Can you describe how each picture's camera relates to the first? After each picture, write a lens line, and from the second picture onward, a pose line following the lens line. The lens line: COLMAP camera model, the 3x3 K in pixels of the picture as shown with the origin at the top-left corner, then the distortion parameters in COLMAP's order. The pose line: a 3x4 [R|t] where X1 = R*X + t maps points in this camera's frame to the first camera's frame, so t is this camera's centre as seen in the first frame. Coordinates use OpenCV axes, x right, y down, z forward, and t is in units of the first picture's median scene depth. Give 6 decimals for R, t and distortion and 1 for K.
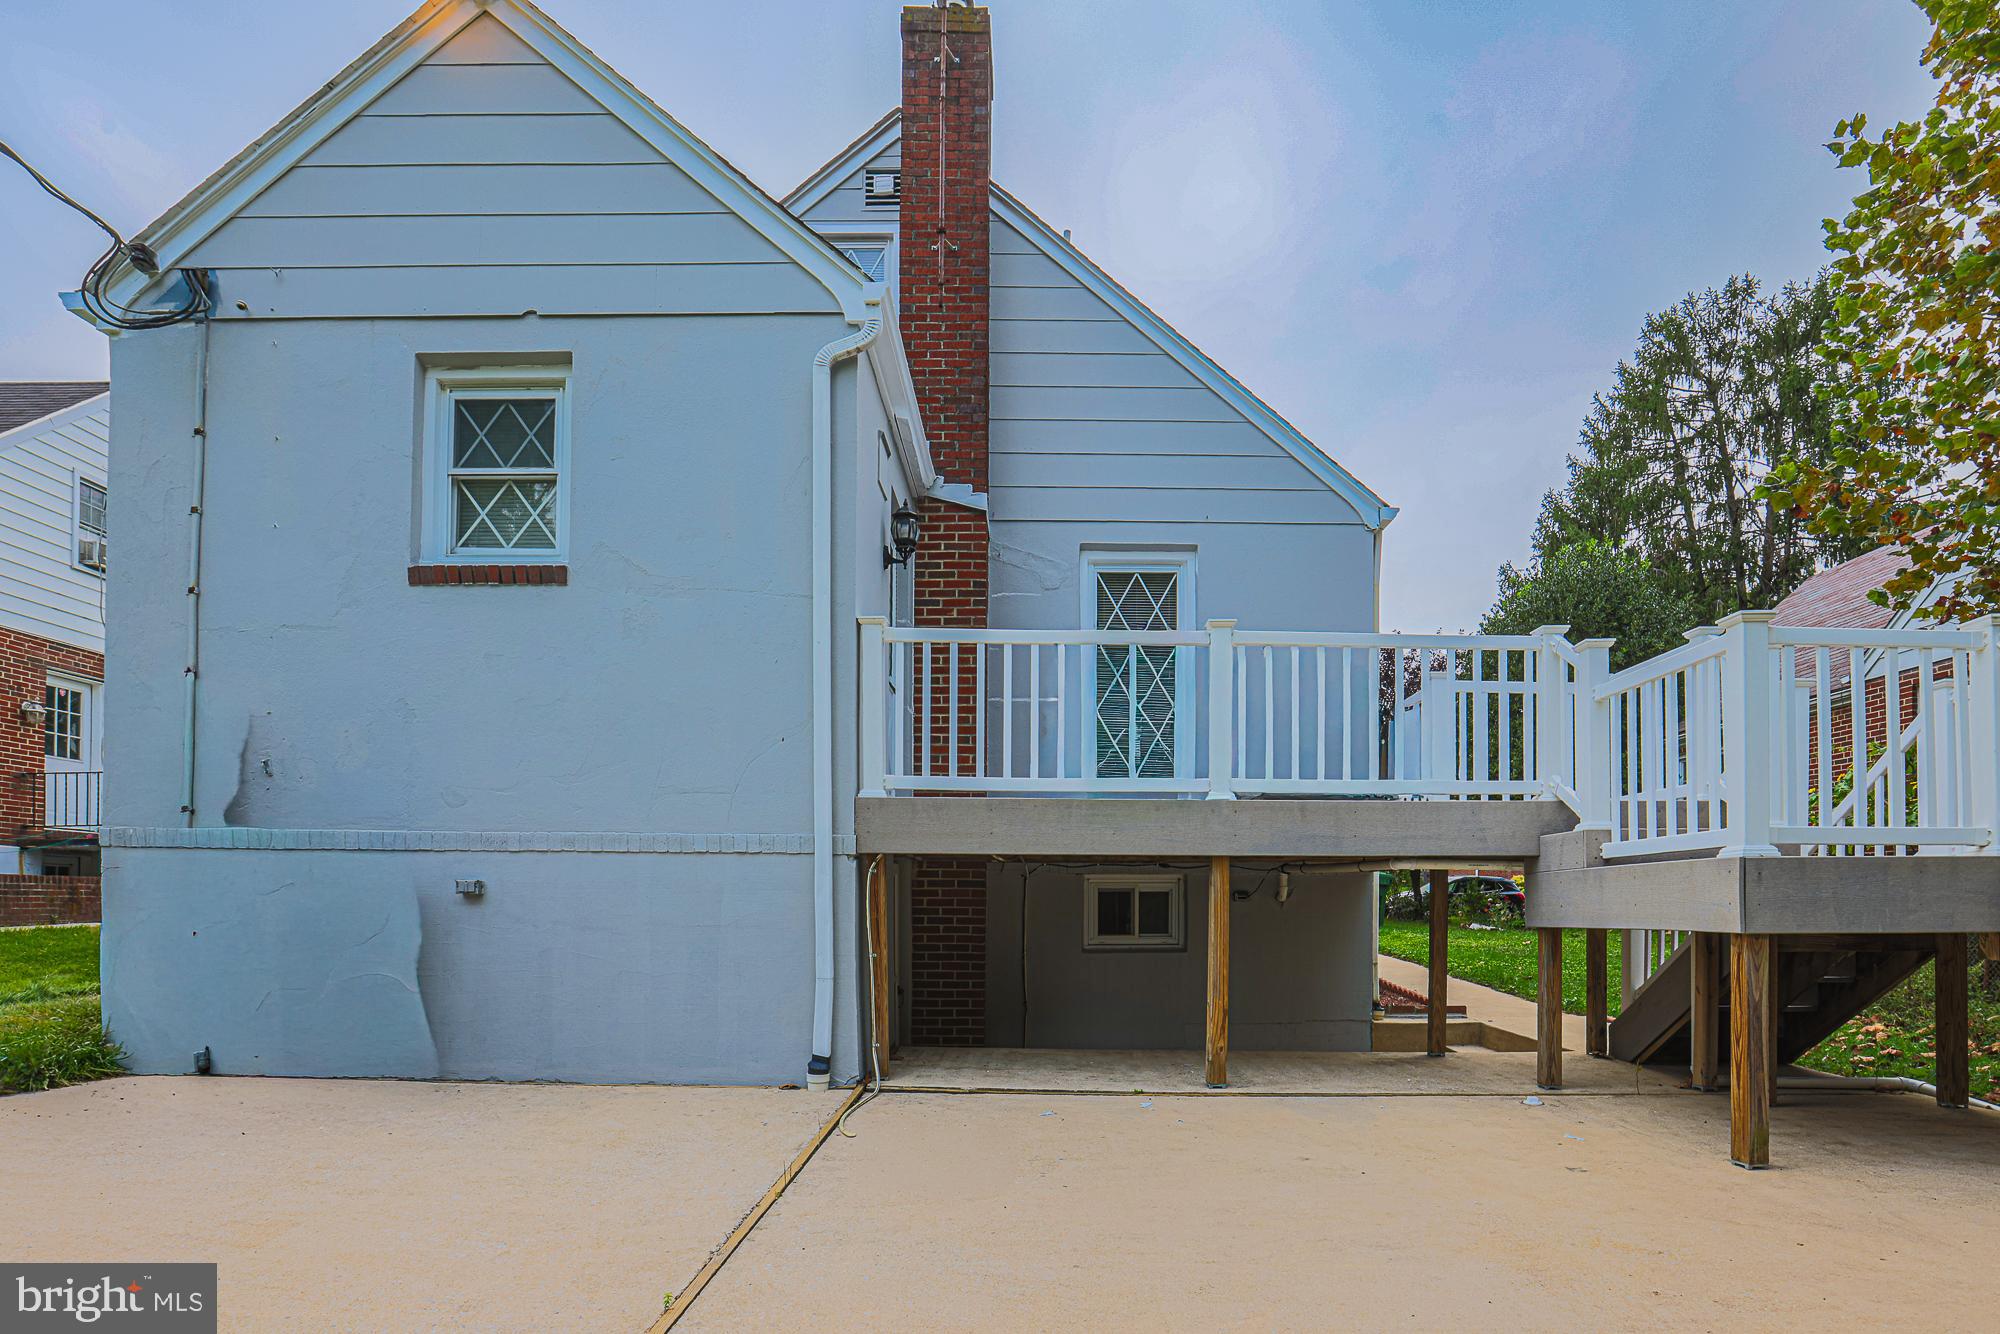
lens RADIAL K [[997.3, 0, 1040.7], [0, 997.3, 902.4], [0, 0, 1]] dist [-0.015130, -0.000407]
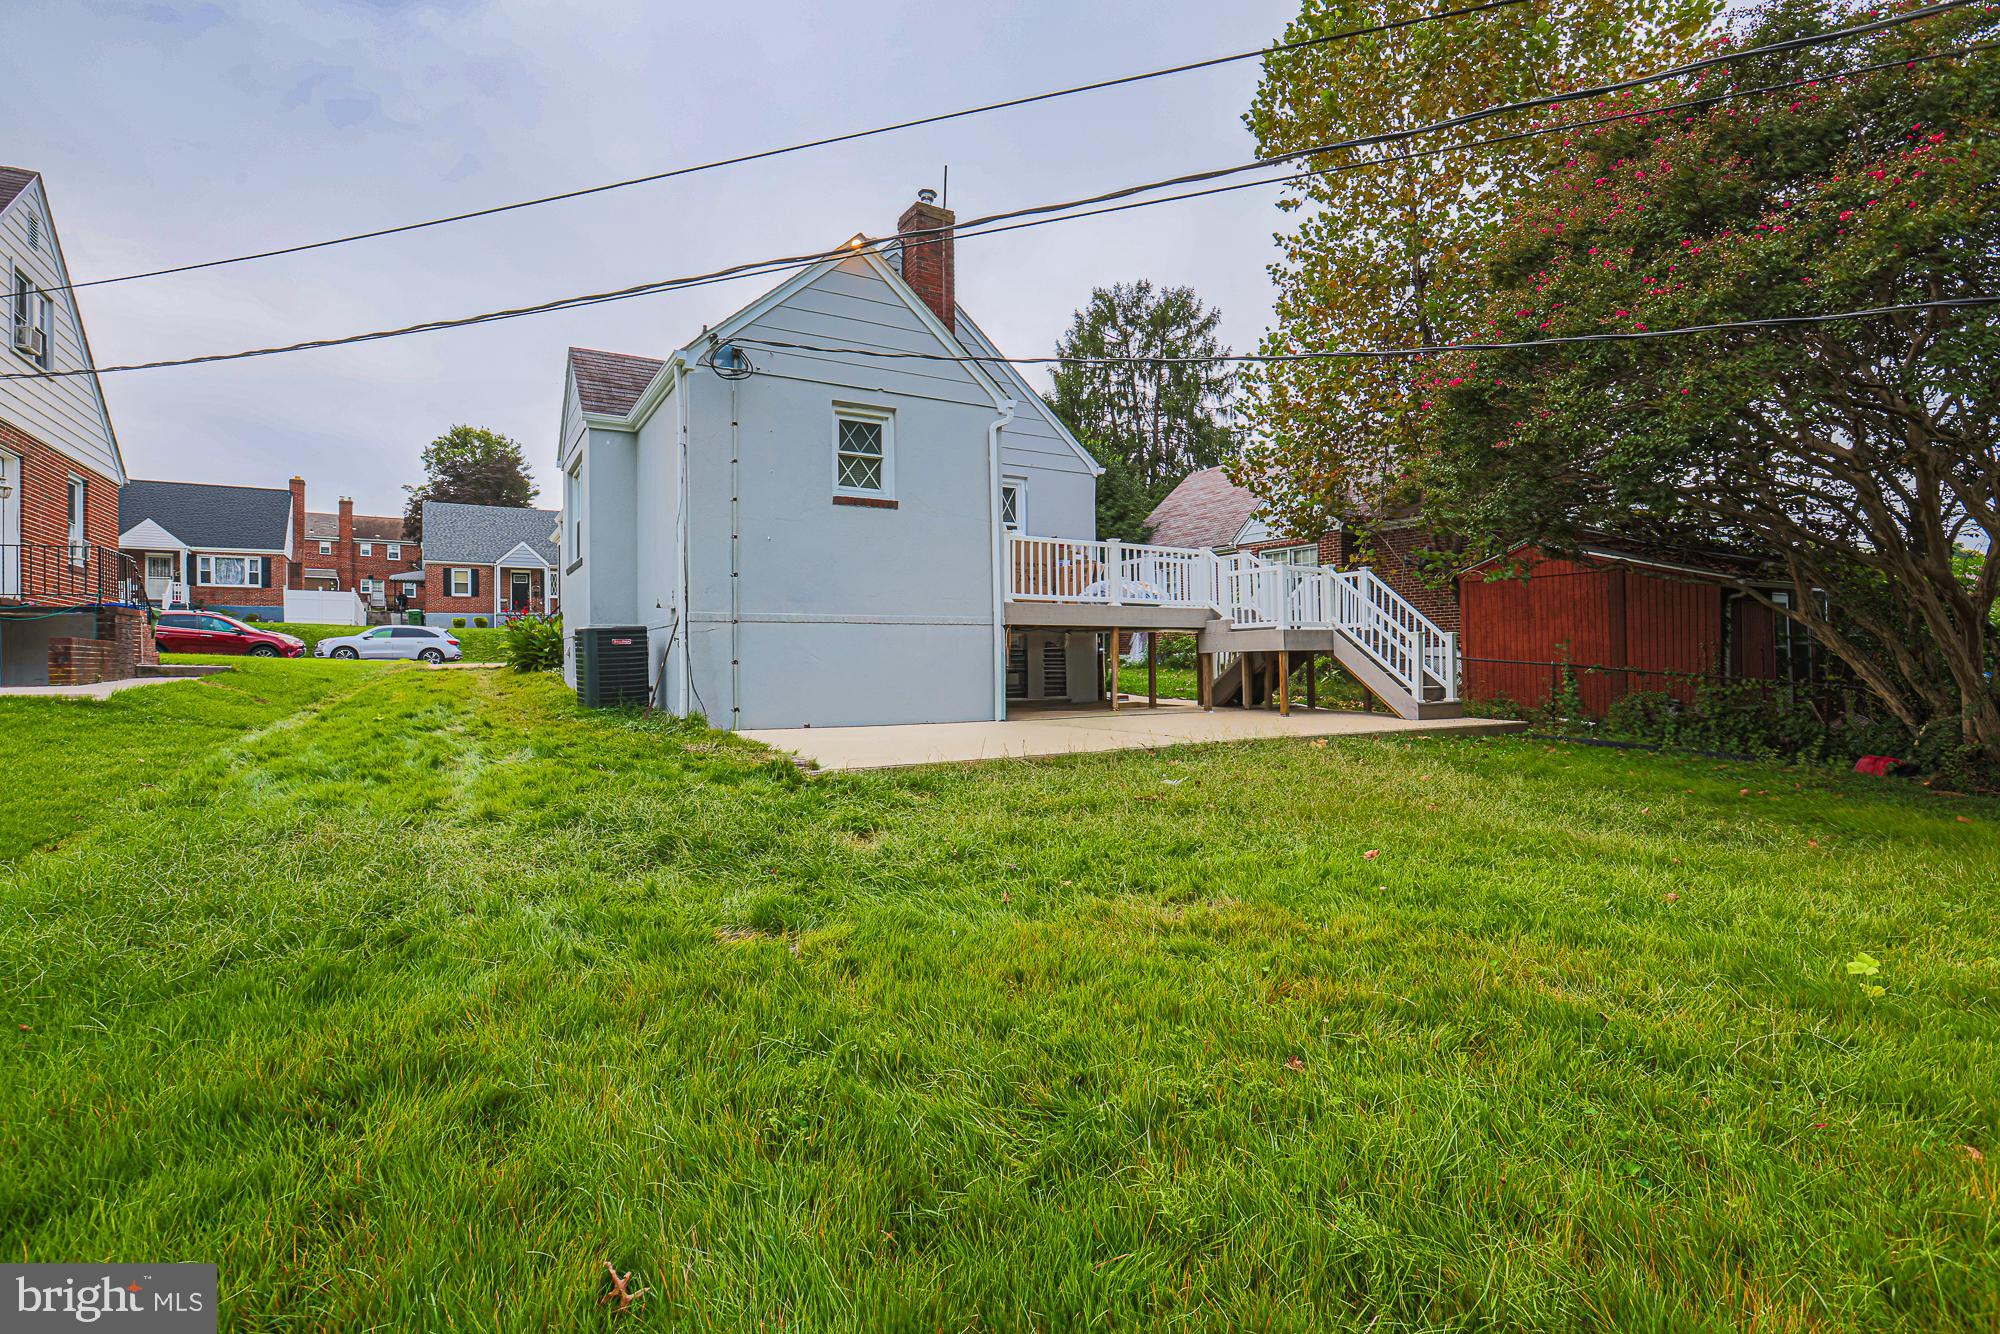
lens RADIAL K [[923.7, 0, 996.8], [0, 923.7, 661.6], [0, 0, 1]] dist [-0.055637, 0.023399]
pose [[0.862607, -0.009714, 0.505781, -1.176509], [0.010040, 0.999947, 0.002082, 0.033688], [-0.505775, 0.003282, 0.862659, -0.853749]]
